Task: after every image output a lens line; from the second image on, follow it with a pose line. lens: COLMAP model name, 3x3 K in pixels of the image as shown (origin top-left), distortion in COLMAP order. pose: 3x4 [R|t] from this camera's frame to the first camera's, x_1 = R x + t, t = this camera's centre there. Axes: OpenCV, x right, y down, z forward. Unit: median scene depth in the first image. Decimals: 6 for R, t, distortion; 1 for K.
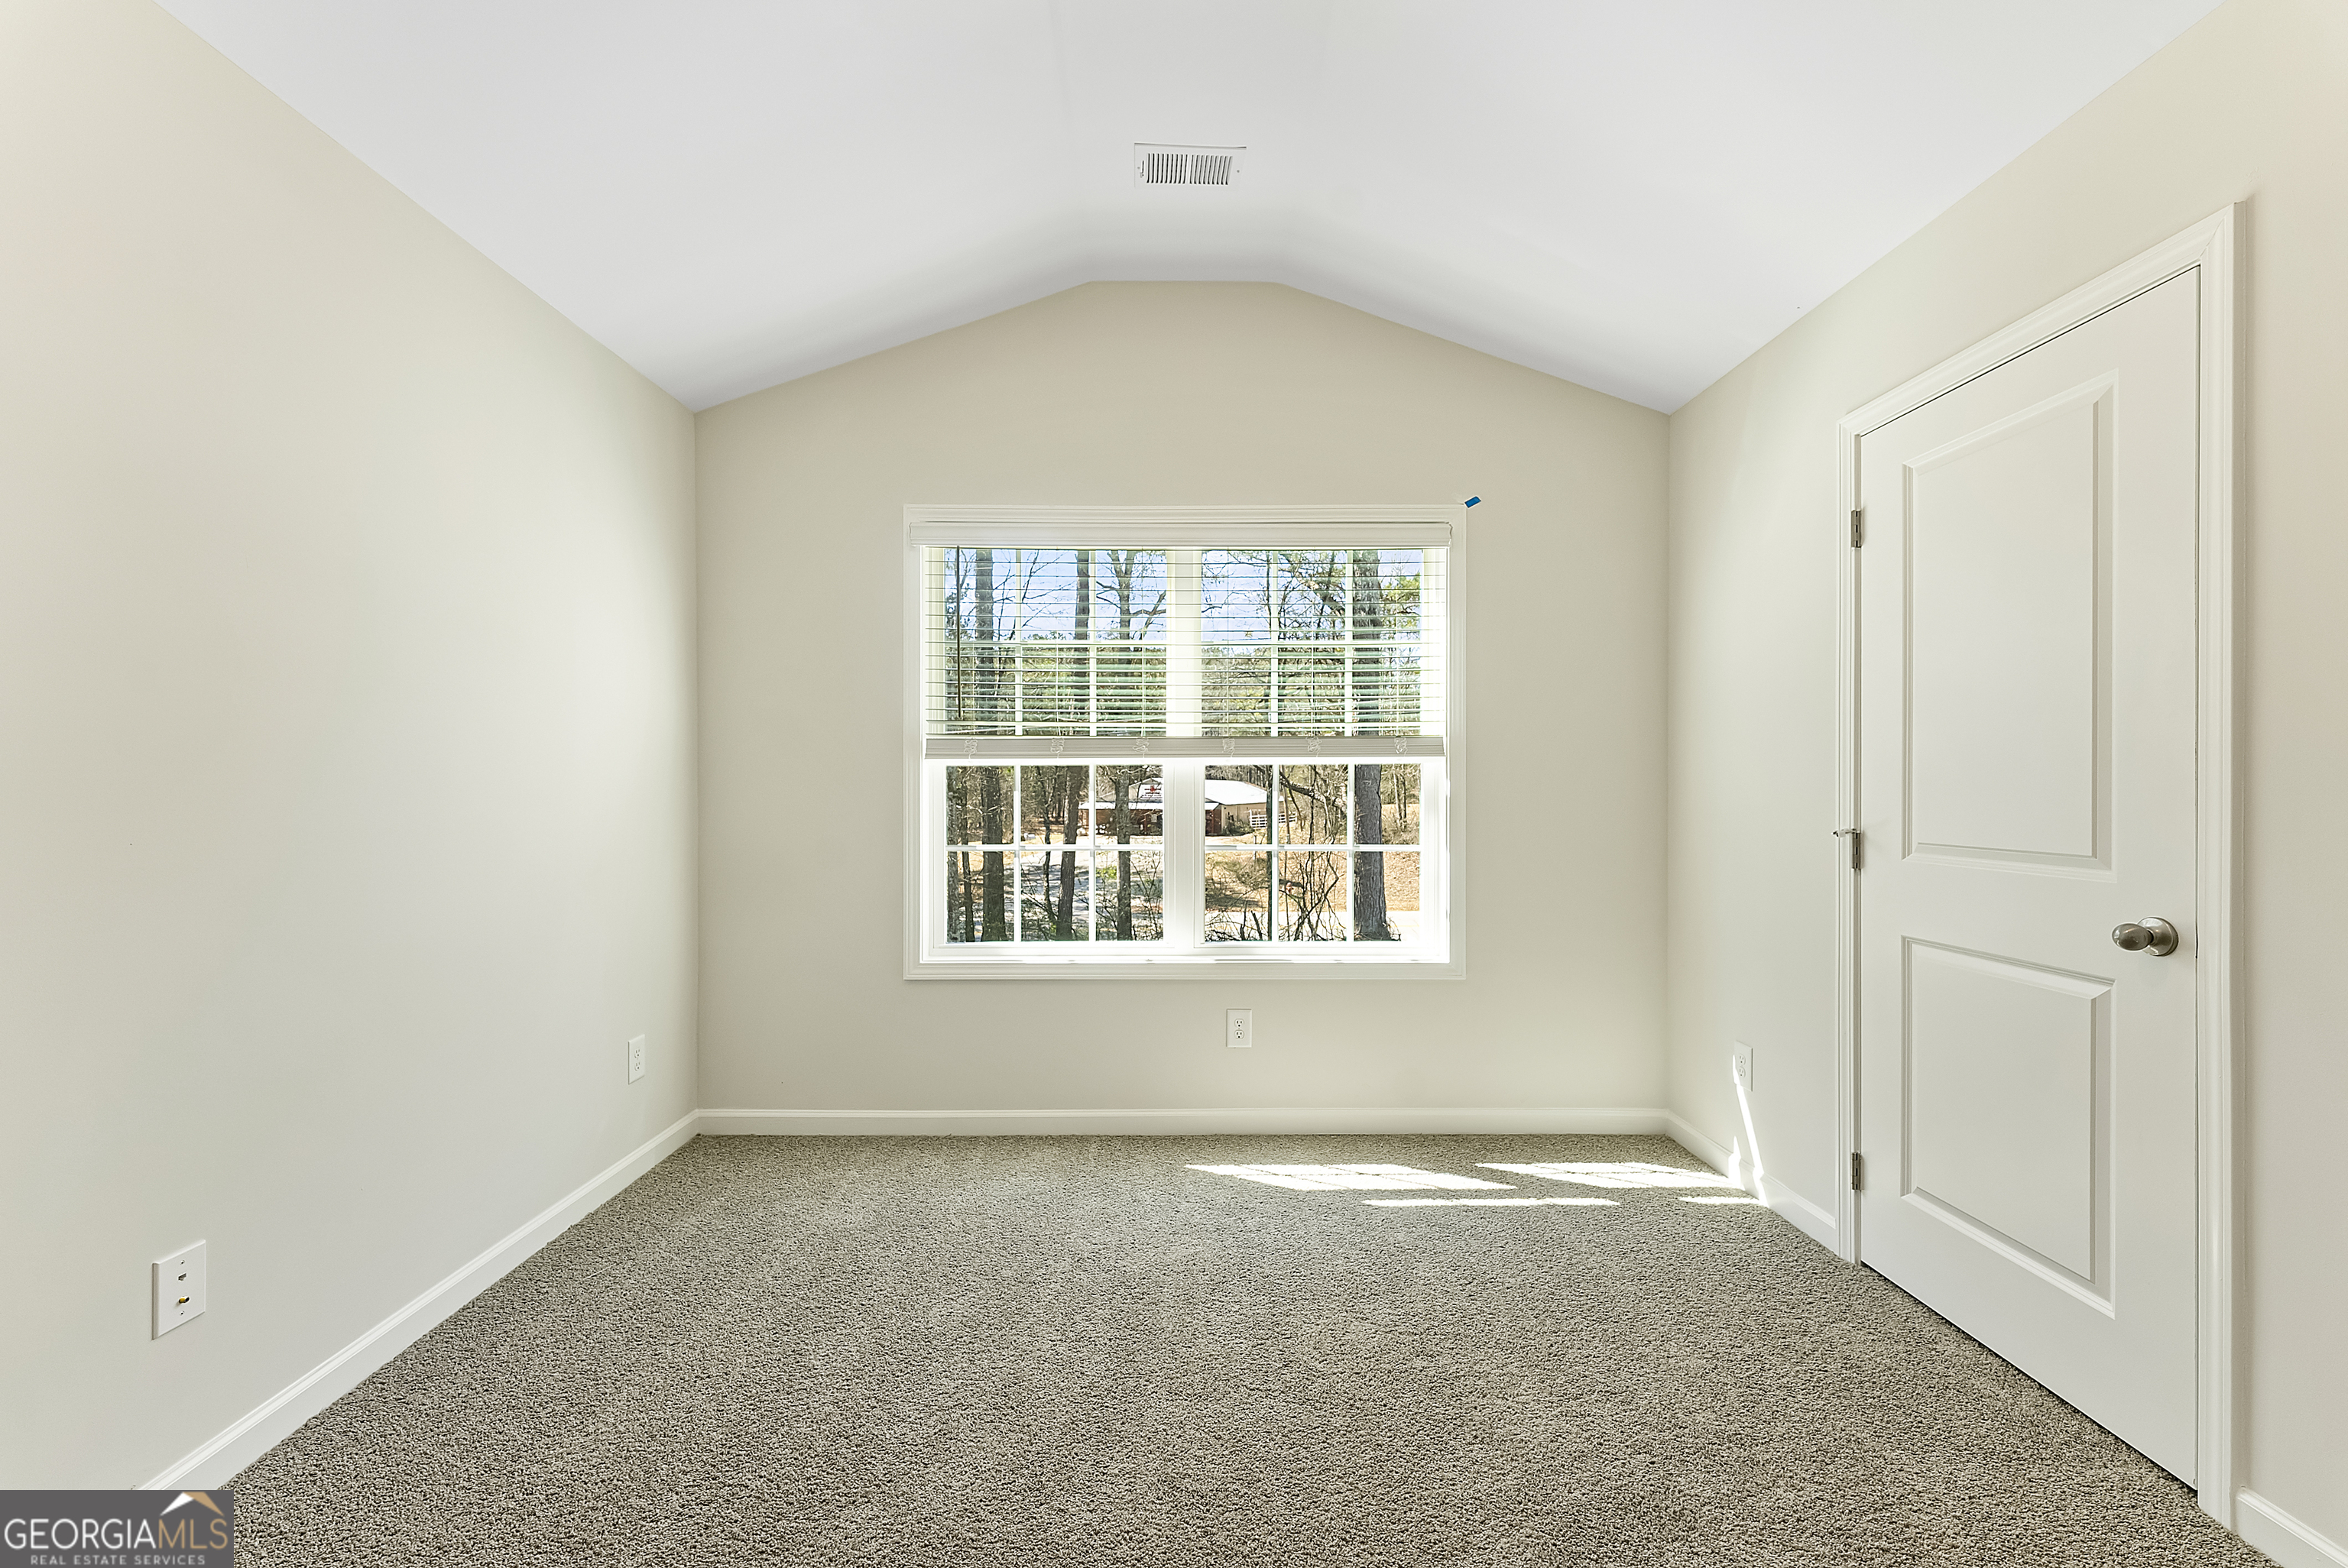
lens RADIAL K [[945.6, 0, 1184.3], [0, 945.6, 792.4], [0, 0, 1]] dist [0.002462, 0.000032]
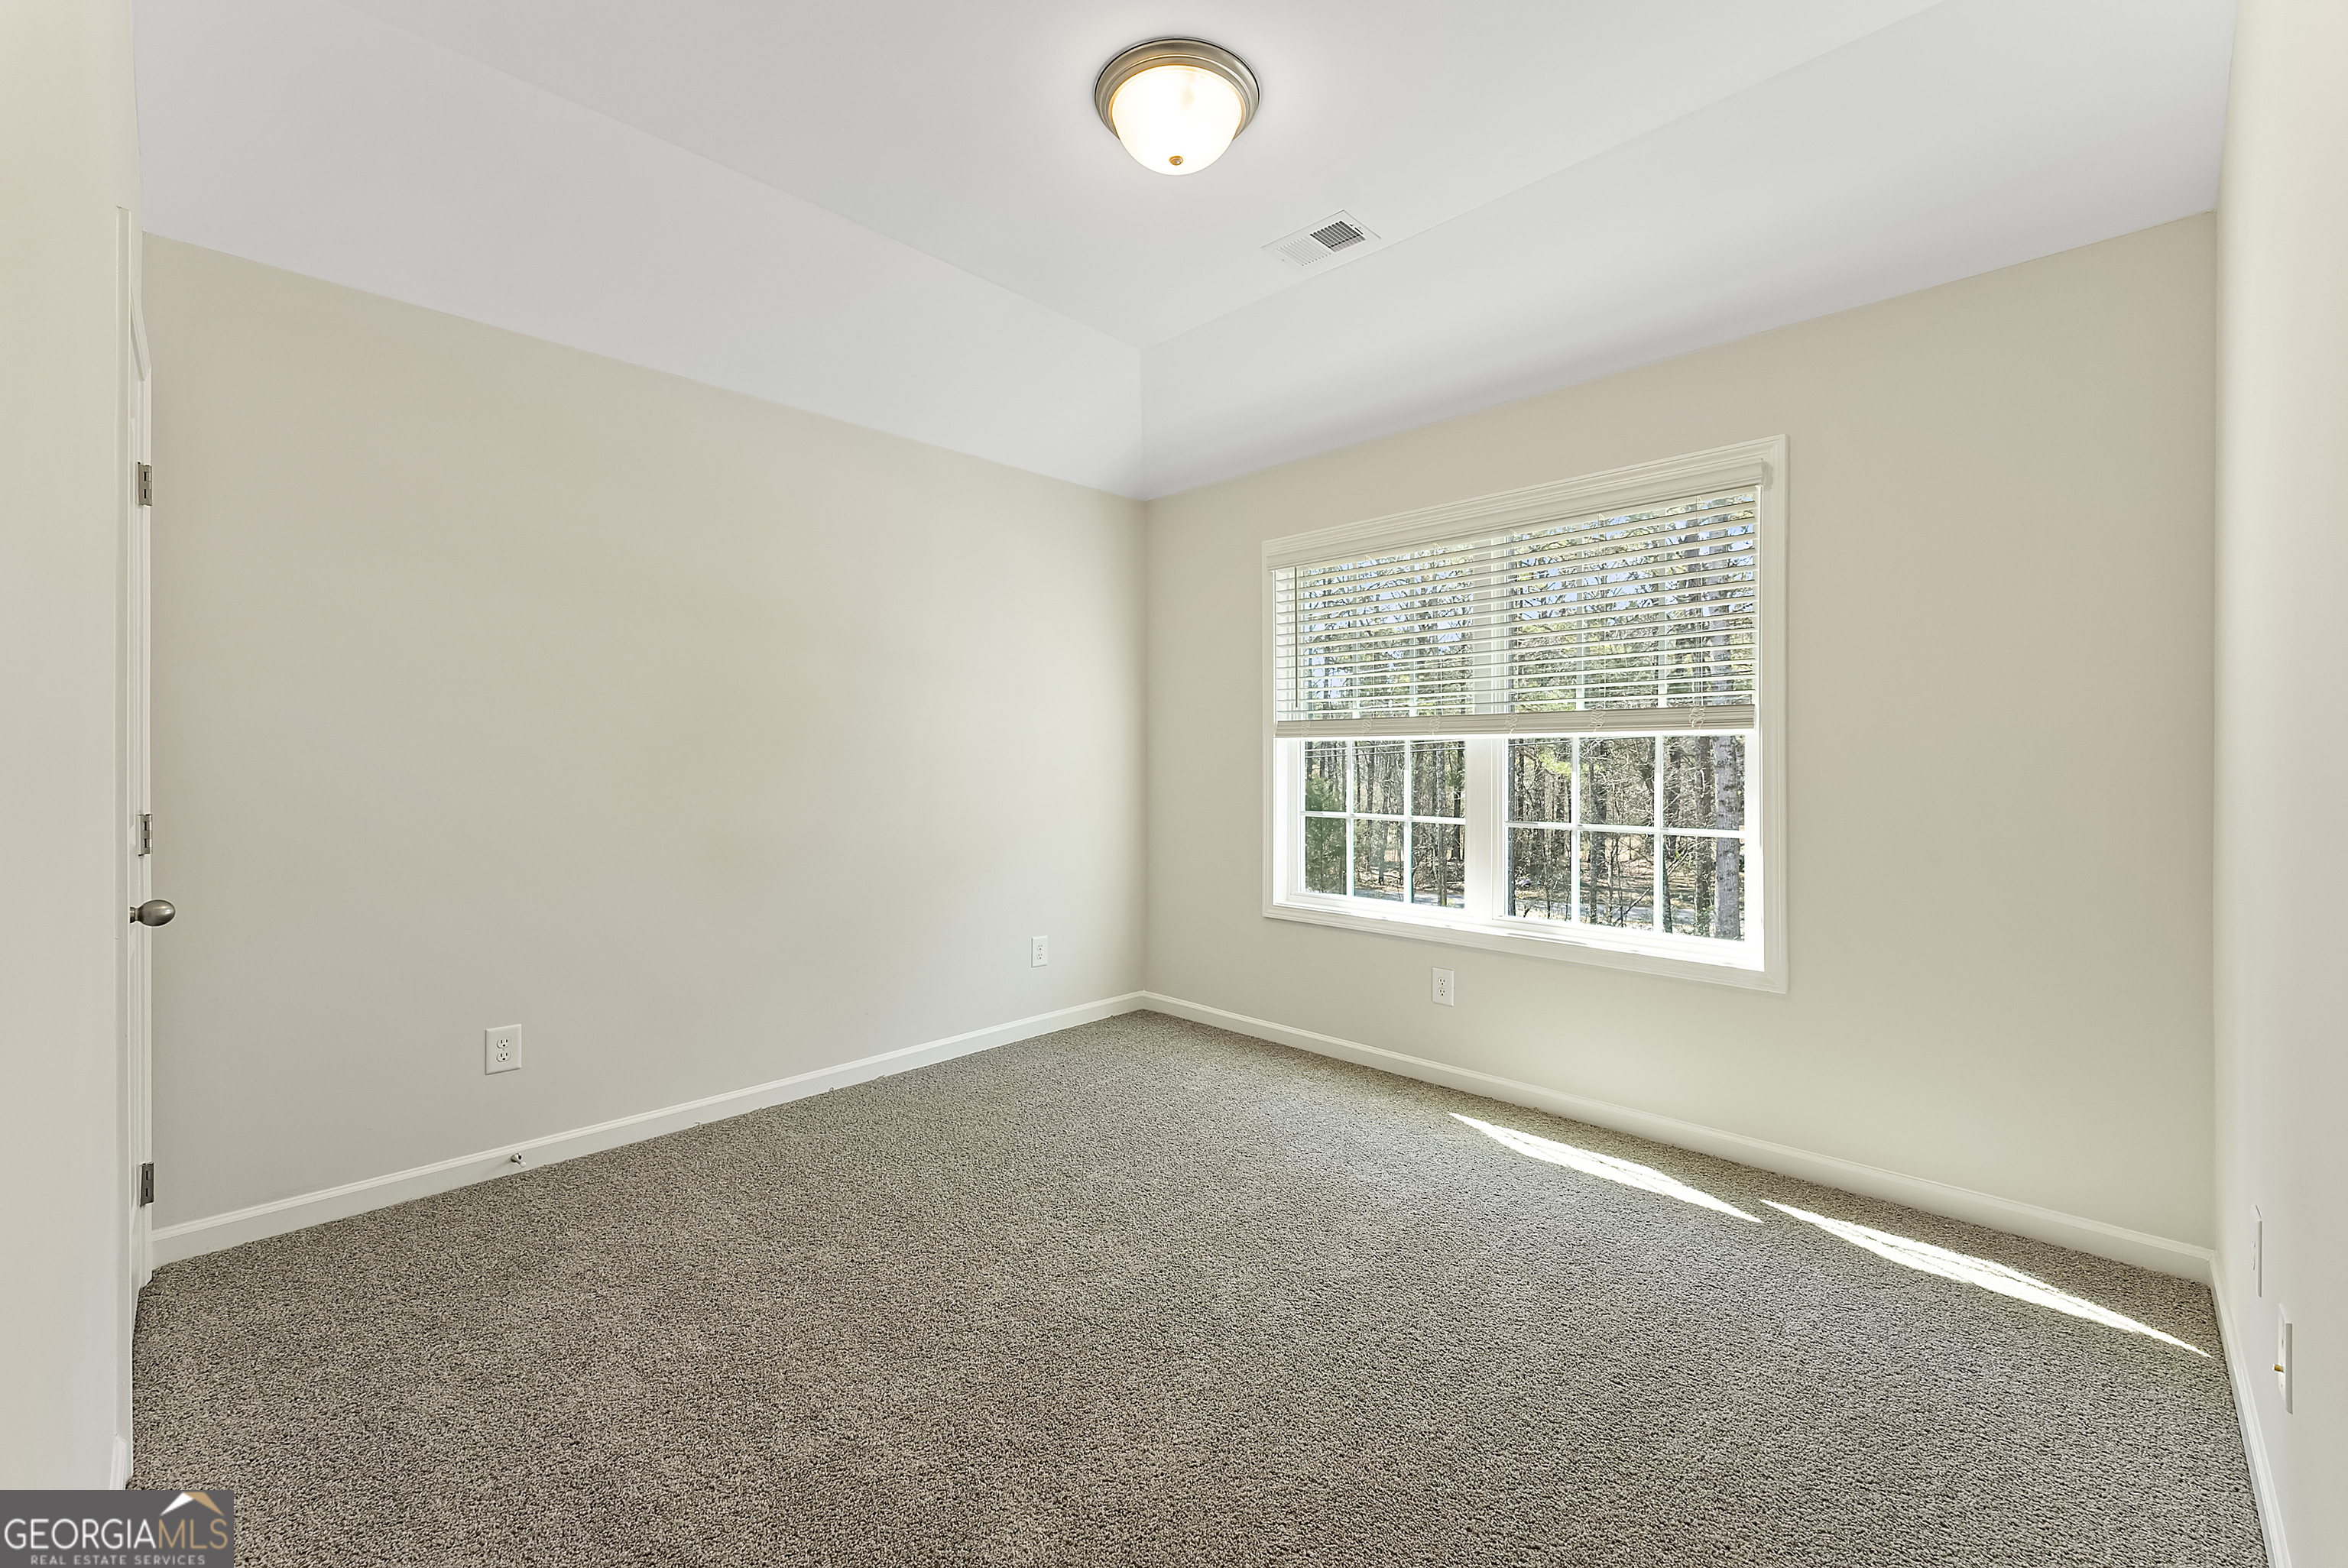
lens RADIAL K [[945.6, 0, 1158.4], [0, 945.6, 771.2], [0, 0, 1]] dist [0.002462, 0.000032]
pose [[0.710460, 0.001449, -0.703736, 0.527895], [-0.000944, 0.999999, 0.001106, 0.002506], [0.703737, -0.000121, 0.710461, 0.002090]]
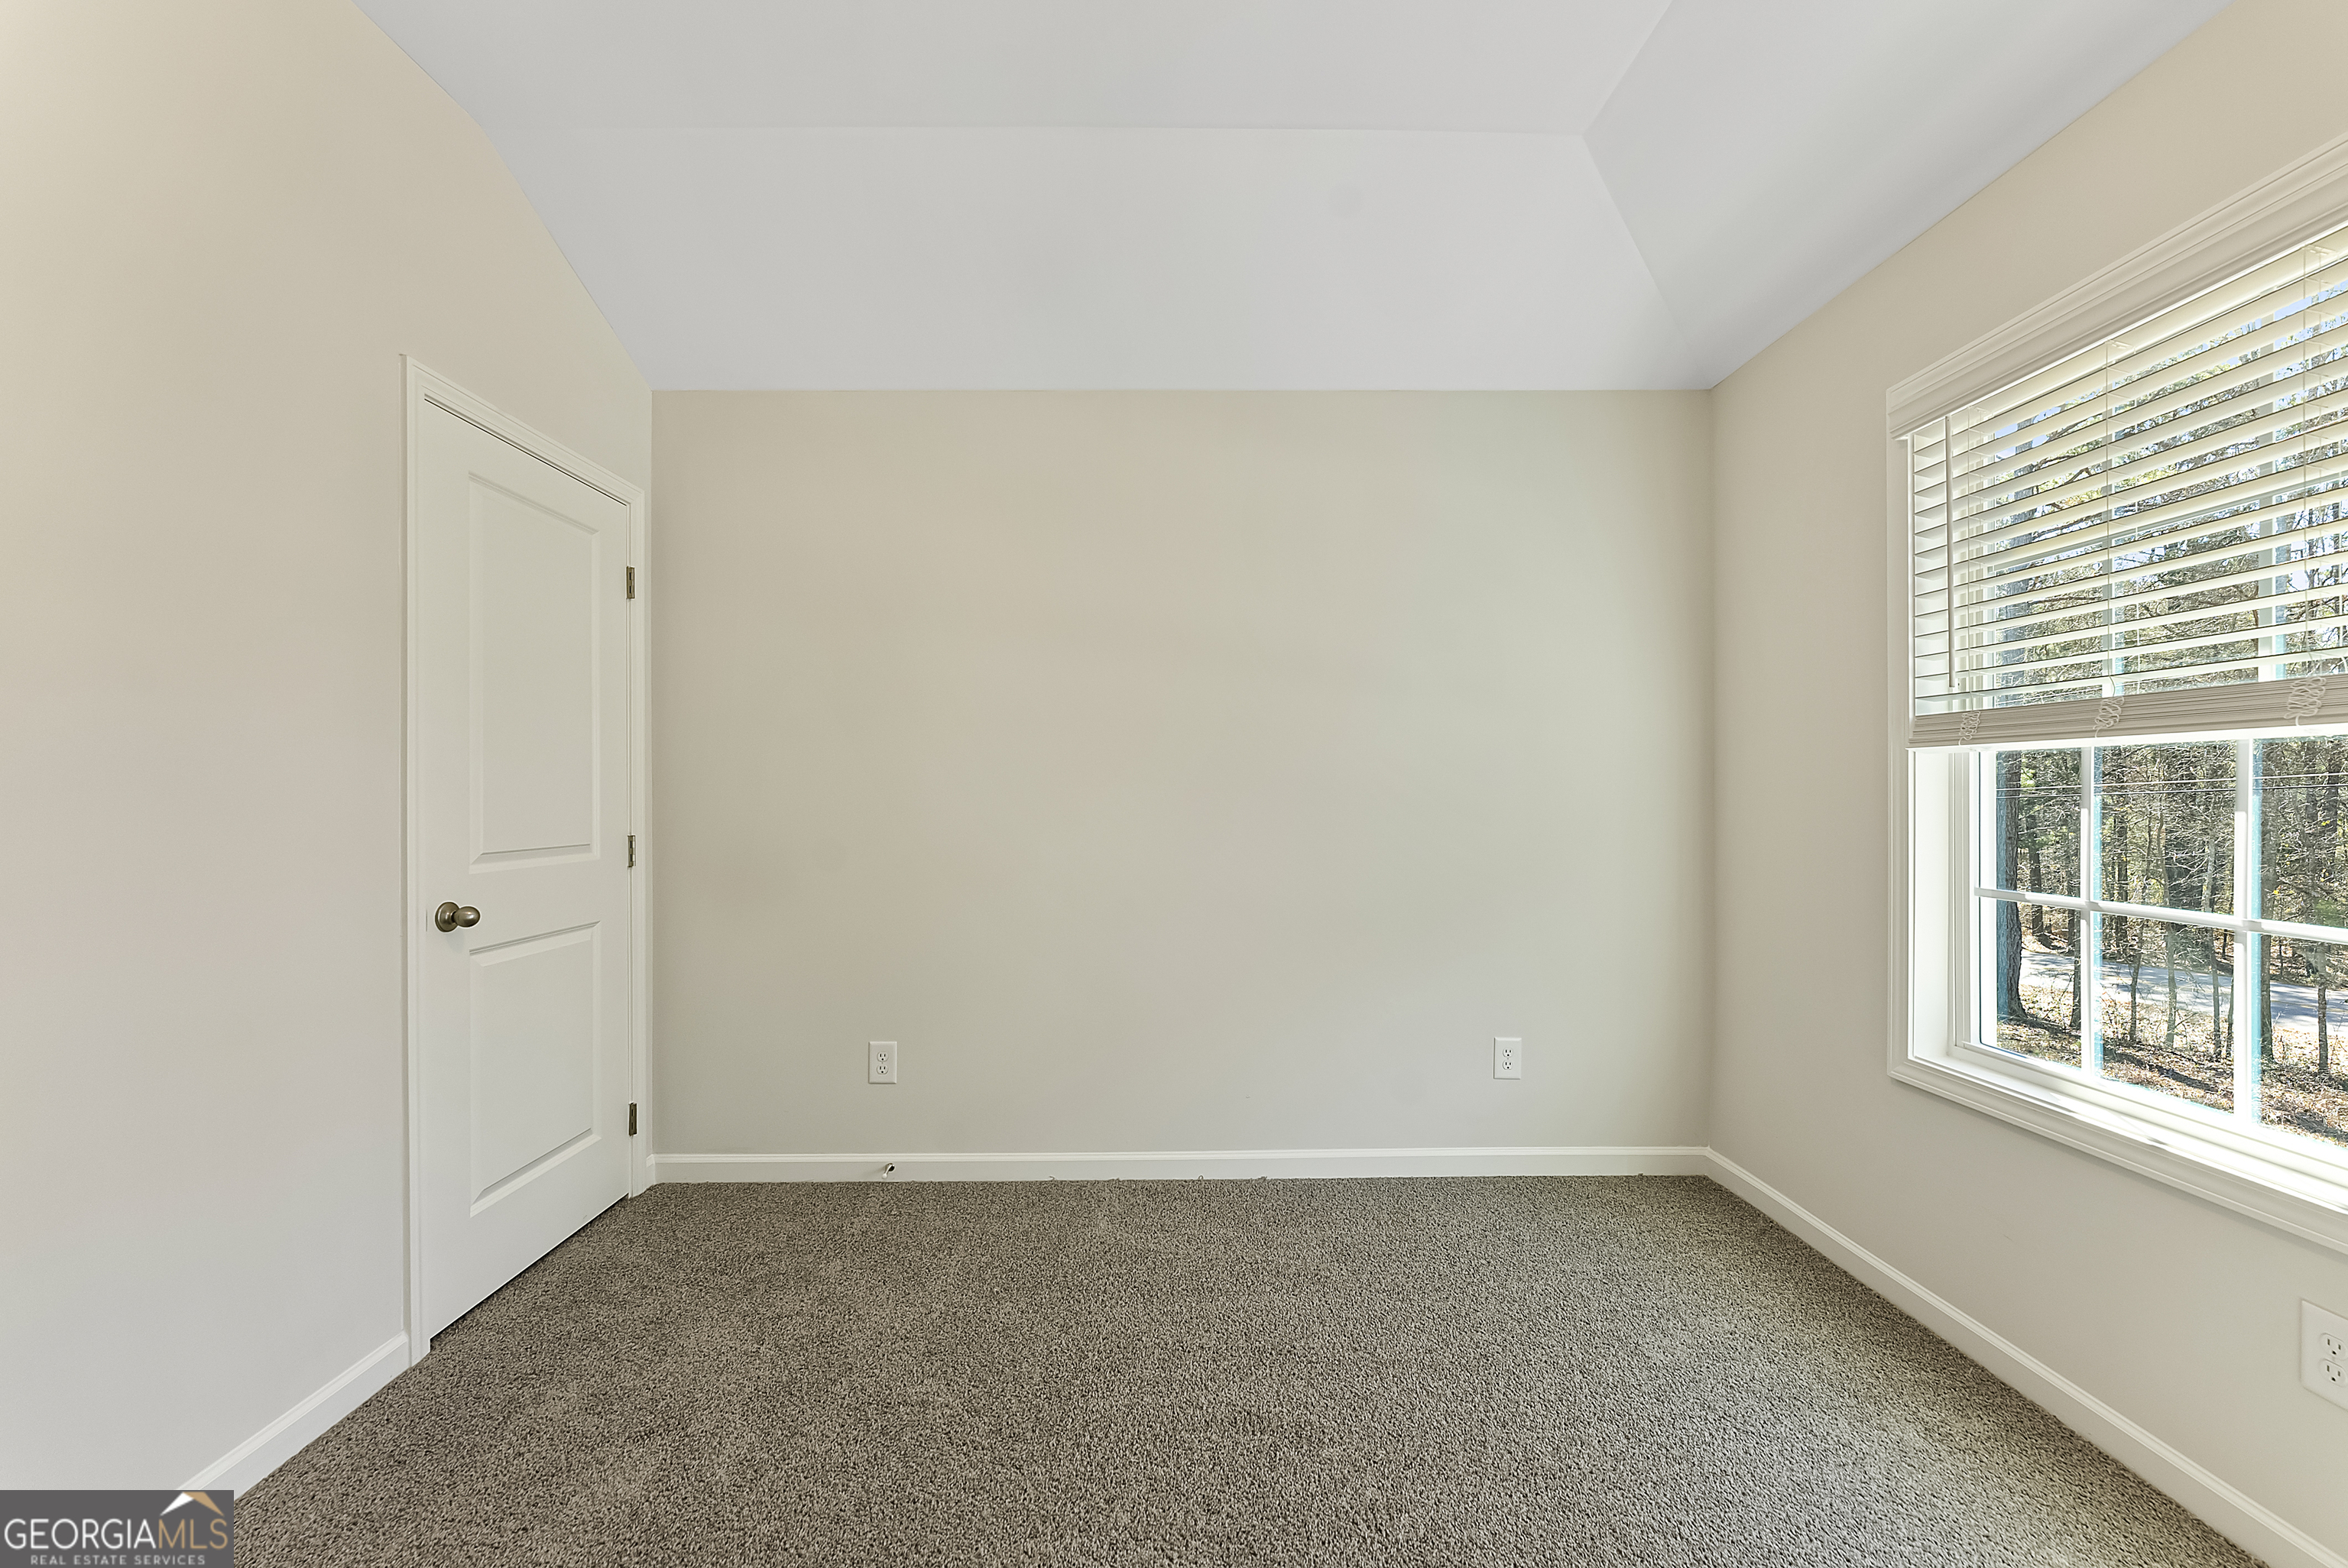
lens RADIAL K [[945.6, 0, 1161.7], [0, 945.6, 795.4], [0, 0, 1]] dist [0.002462, 0.000032]
pose [[0.008794, -0.002129, -0.999959, 0.415026], [-0.004166, 0.999989, -0.002166, -0.003044], [0.999953, 0.004185, 0.008785, 0.502188]]
